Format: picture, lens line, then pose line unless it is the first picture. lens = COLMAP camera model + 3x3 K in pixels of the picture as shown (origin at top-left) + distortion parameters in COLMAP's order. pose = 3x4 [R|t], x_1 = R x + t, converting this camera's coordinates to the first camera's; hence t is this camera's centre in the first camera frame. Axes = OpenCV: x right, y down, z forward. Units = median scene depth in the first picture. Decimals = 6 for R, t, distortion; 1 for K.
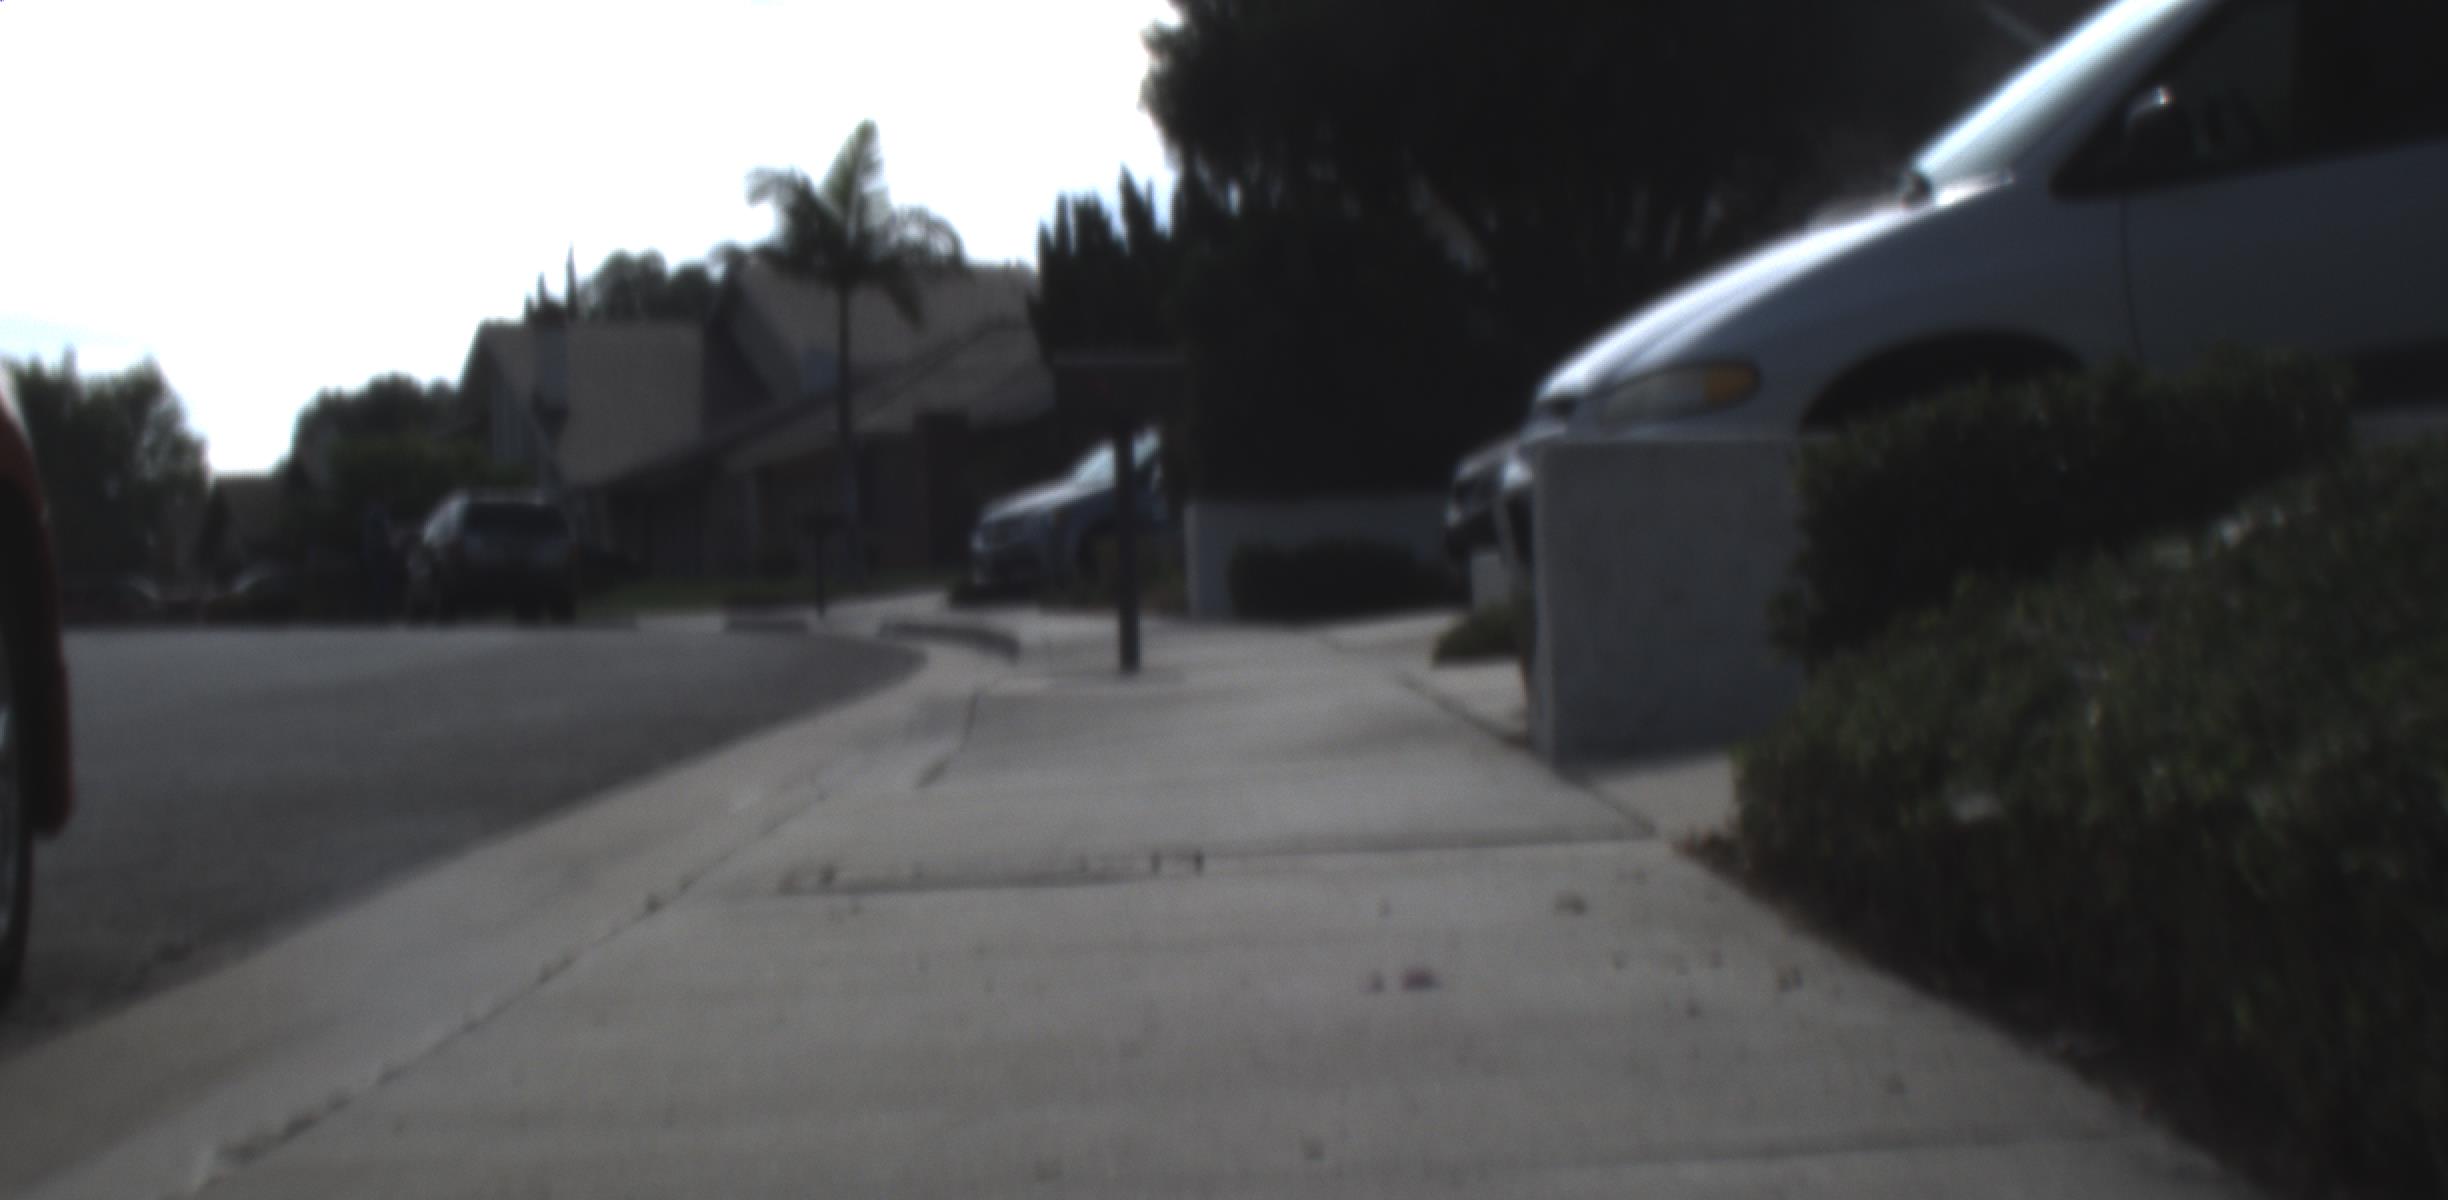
lens RADIAL K [[4634.7, 0, 1284.0], [0, 4634.7, 1008.5], [0, 0, 1]] dist [-0.179696, 0.723391]
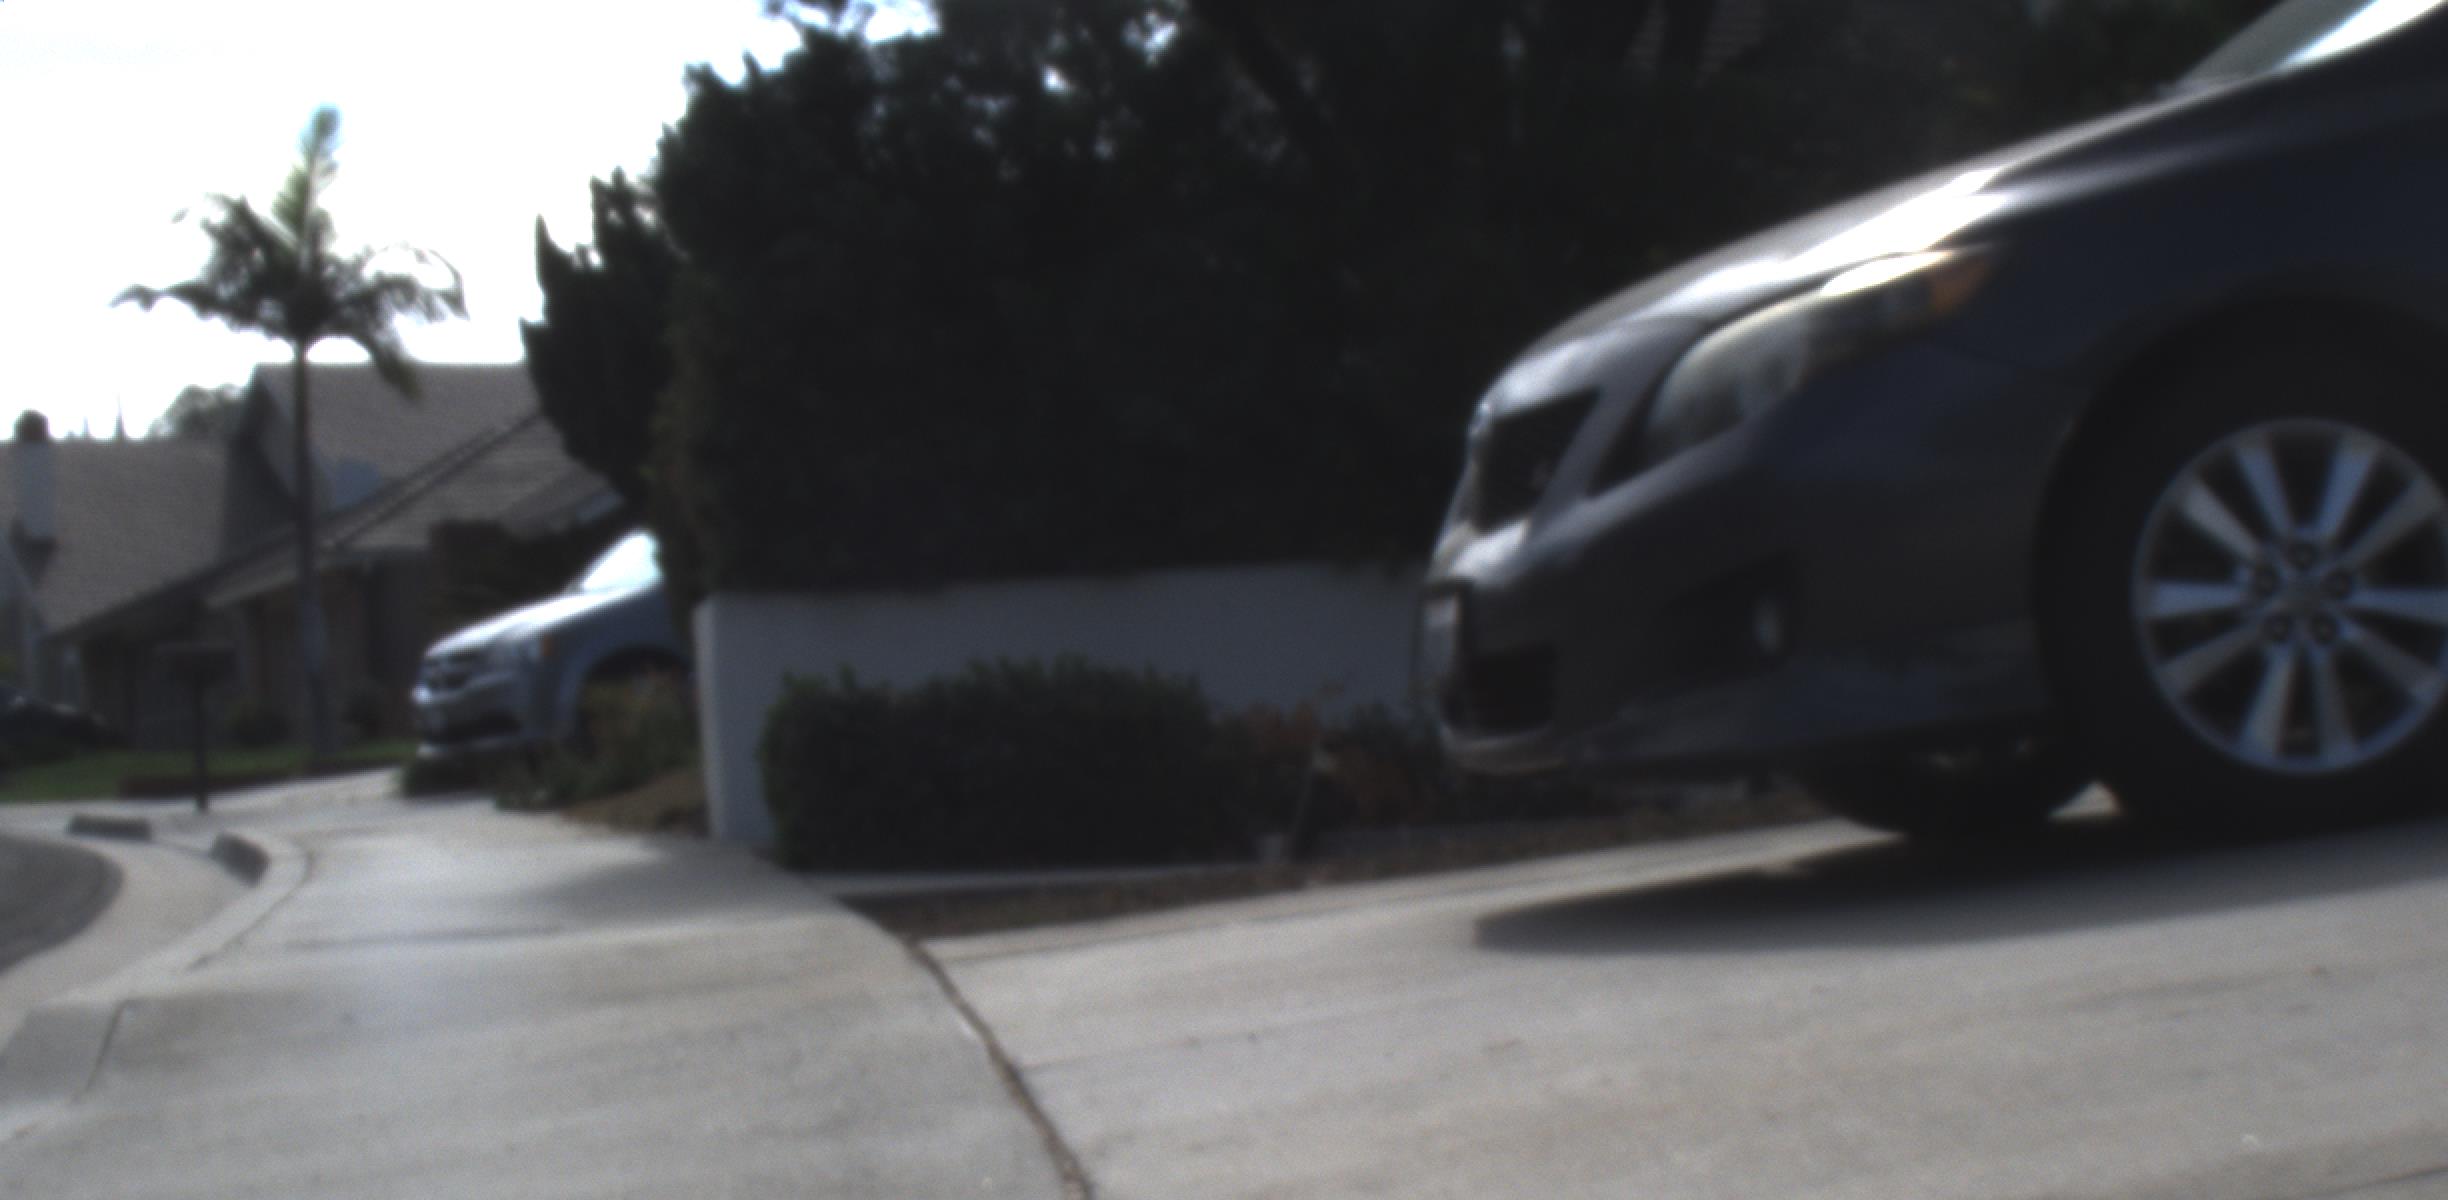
lens RADIAL K [[4634.7, 0, 1284.0], [0, 4634.7, 1008.5], [0, 0, 1]] dist [-0.179696, 0.723391]
pose [[0.996990, -0.022396, 0.074222, 0.001880], [0.024703, 0.999235, -0.030322, -0.029648], [-0.073486, 0.032064, 0.996781, 0.300857]]
